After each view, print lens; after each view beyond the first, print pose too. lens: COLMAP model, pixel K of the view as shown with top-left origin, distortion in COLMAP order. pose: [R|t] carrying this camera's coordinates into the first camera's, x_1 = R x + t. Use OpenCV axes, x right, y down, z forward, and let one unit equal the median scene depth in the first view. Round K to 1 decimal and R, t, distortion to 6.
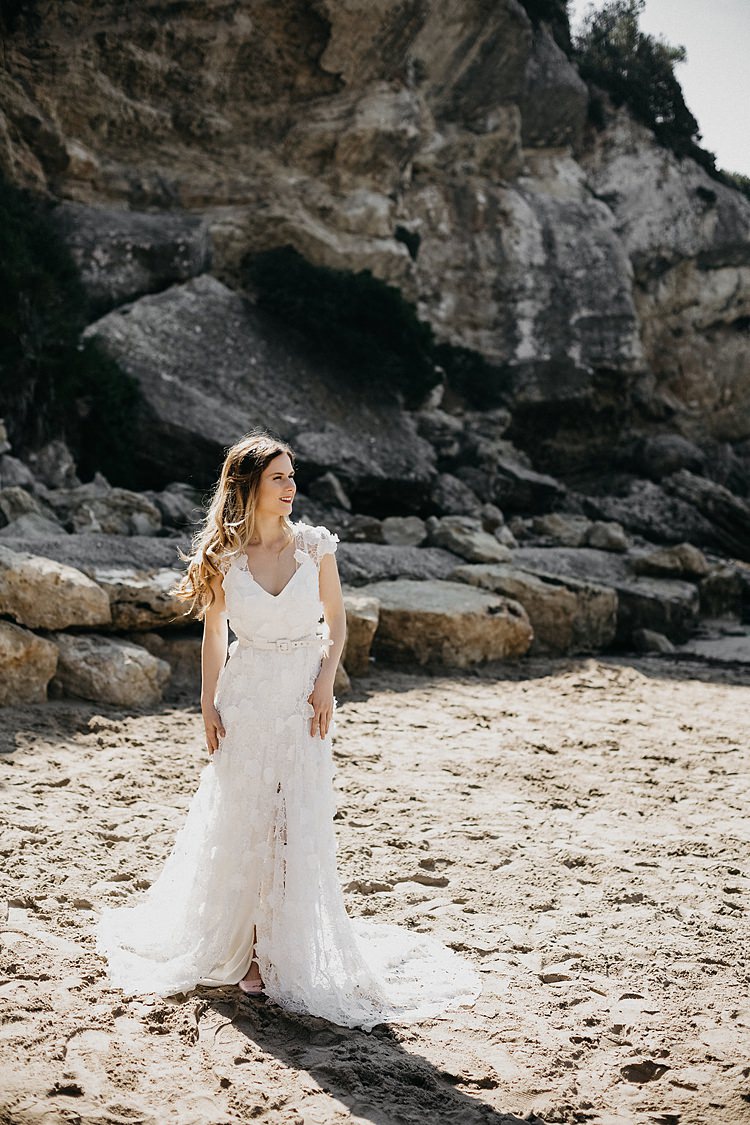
lens RADIAL K [[1615.5, 0, 375.0], [0, 1615.5, 562.5], [0, 0, 1]] dist [-0.127182, 0.088310]
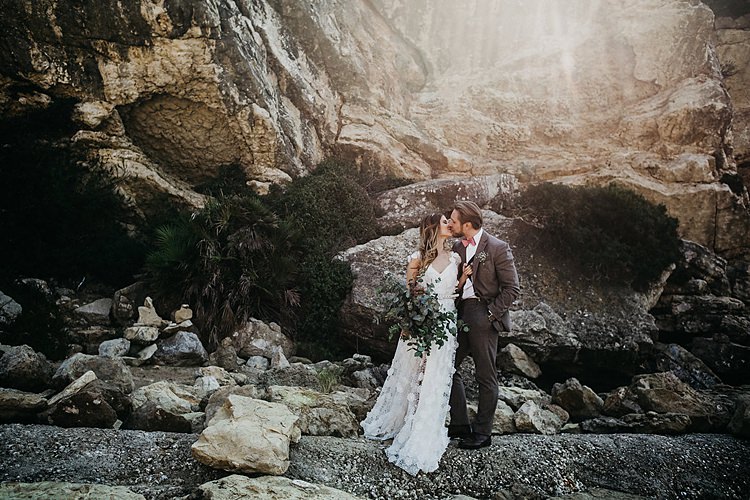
lens RADIAL K [[614.3, 0, 364.8], [0, 614.3, 241.4], [0, 0, 1]] dist [-0.100982, 0.129865]
pose [[0.736280, -0.138377, -0.662377, 0.128265], [-0.032842, 0.970406, -0.239234, -0.014078], [0.675880, 0.197897, 0.709946, 0.430513]]
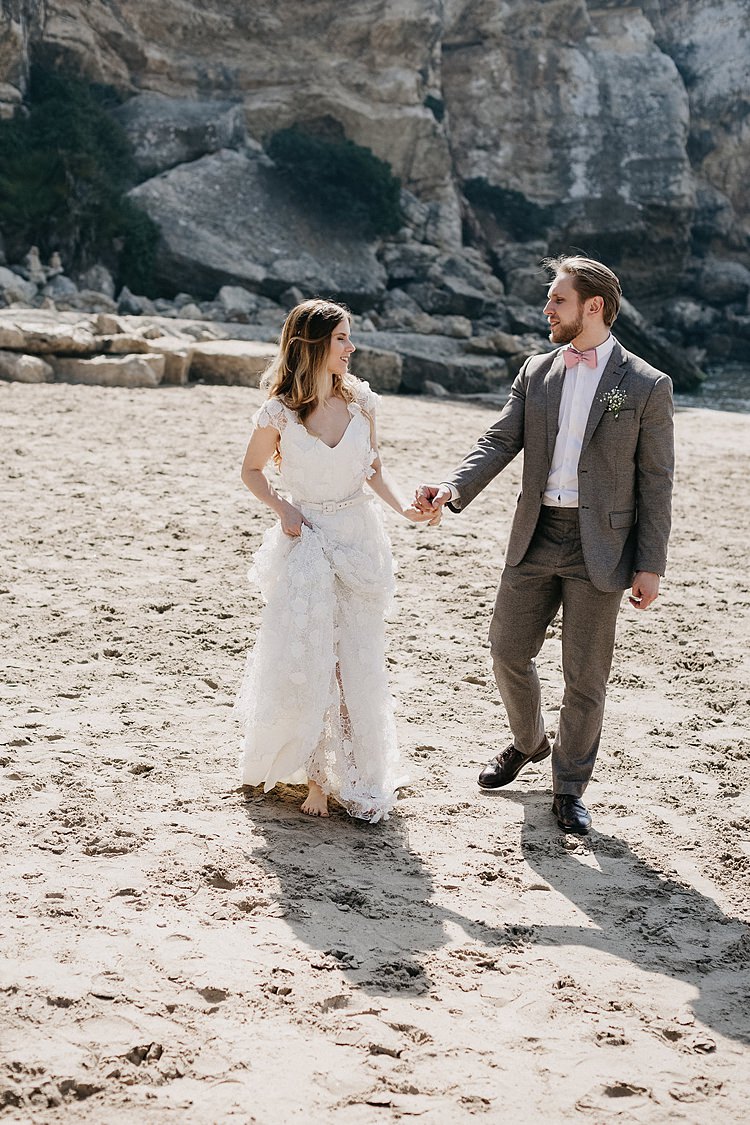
lens RADIAL K [[1805.3, 0, 375.0], [0, 1805.3, 562.5], [0, 0, 1]] dist [-0.151318, 0.206182]
pose [[0.984856, 0.022012, -0.171971, 0.226793], [-0.007621, 0.996445, 0.083898, 0.037889], [0.173206, -0.081317, 0.981523, -0.411995]]
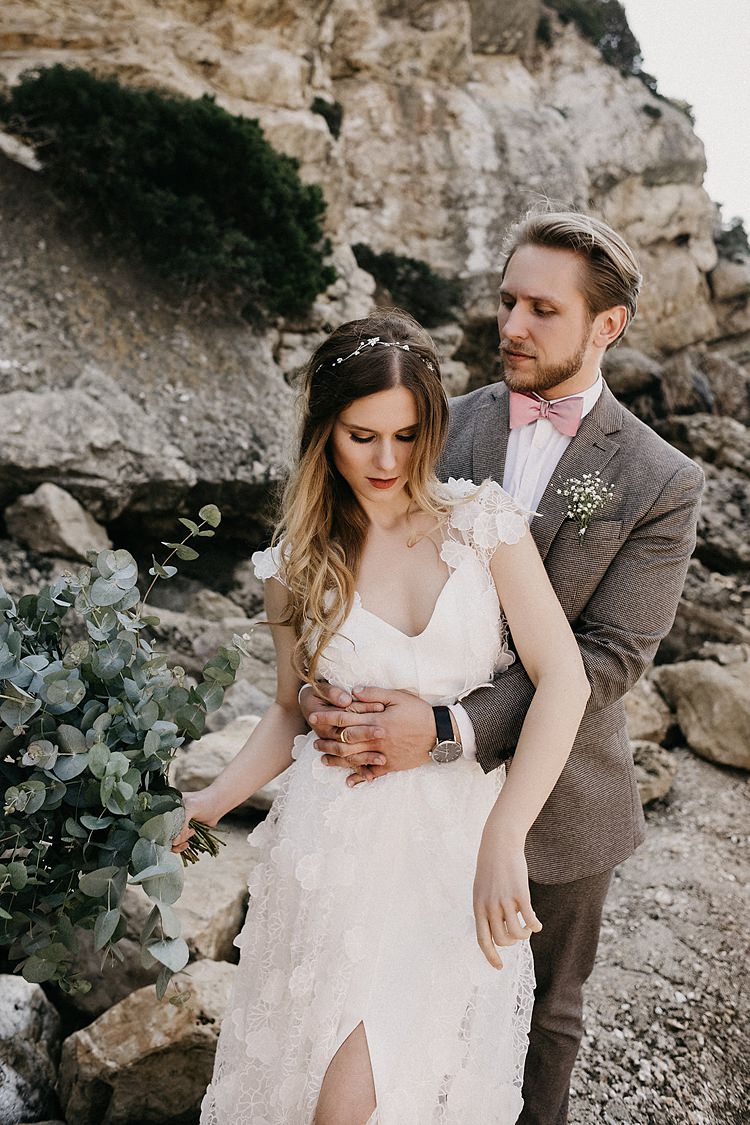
lens RADIAL K [[1059.2, 0, 353.1], [0, 1059.2, 453.7], [0, 0, 1]] dist [-0.094507, 0.100155]
pose [[0.999647, -0.012667, -0.023353, 0.043787], [0.013309, 0.999532, 0.027553, -0.049248], [0.022993, -0.027854, 0.999348, 0.493128]]
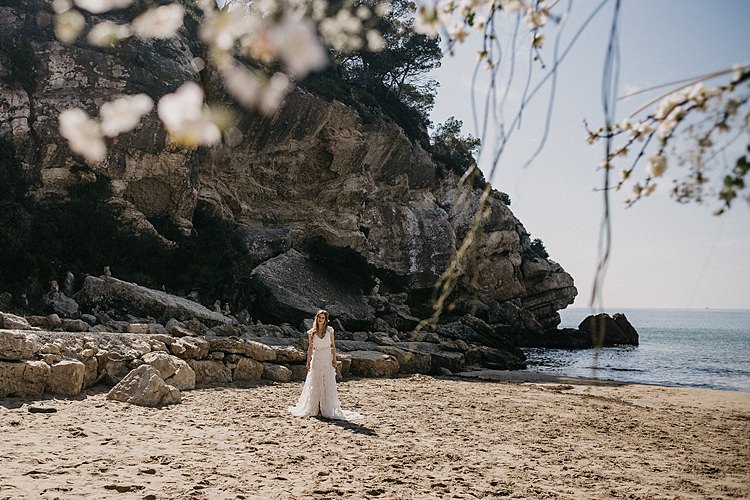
lens RADIAL K [[737.4, 0, 291.0], [0, 737.4, 252.5], [0, 0, 1]] dist [-0.076007, 0.009306]
pose [[0.995266, -0.031874, -0.091808, 0.010356], [0.018106, 0.988961, -0.147063, 0.013678], [0.095482, 0.144704, 0.984857, -0.219854]]
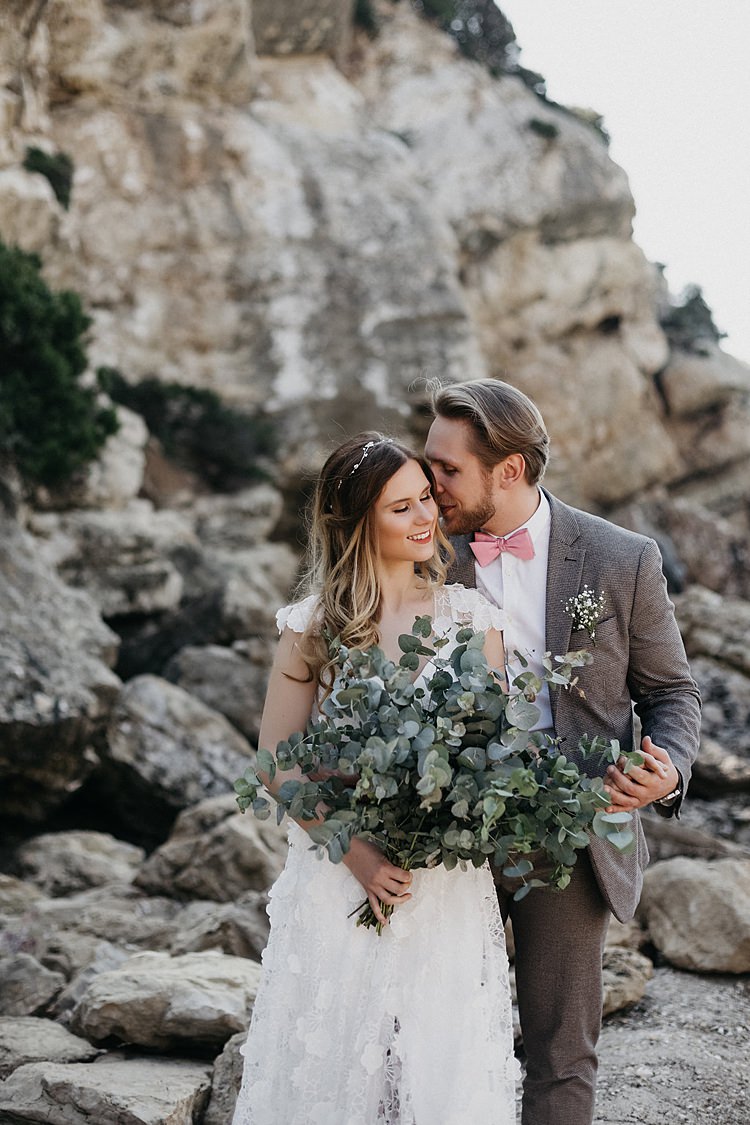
lens RADIAL K [[1864.4, 0, 356.7], [0, 1864.4, 501.4], [0, 0, 1]] dist [-0.104535, -0.092701]
pose [[0.987071, -0.088302, 0.133765, 0.029265], [0.099636, 0.991759, -0.080541, -0.042594], [-0.125551, 0.092827, 0.987735, 0.434081]]
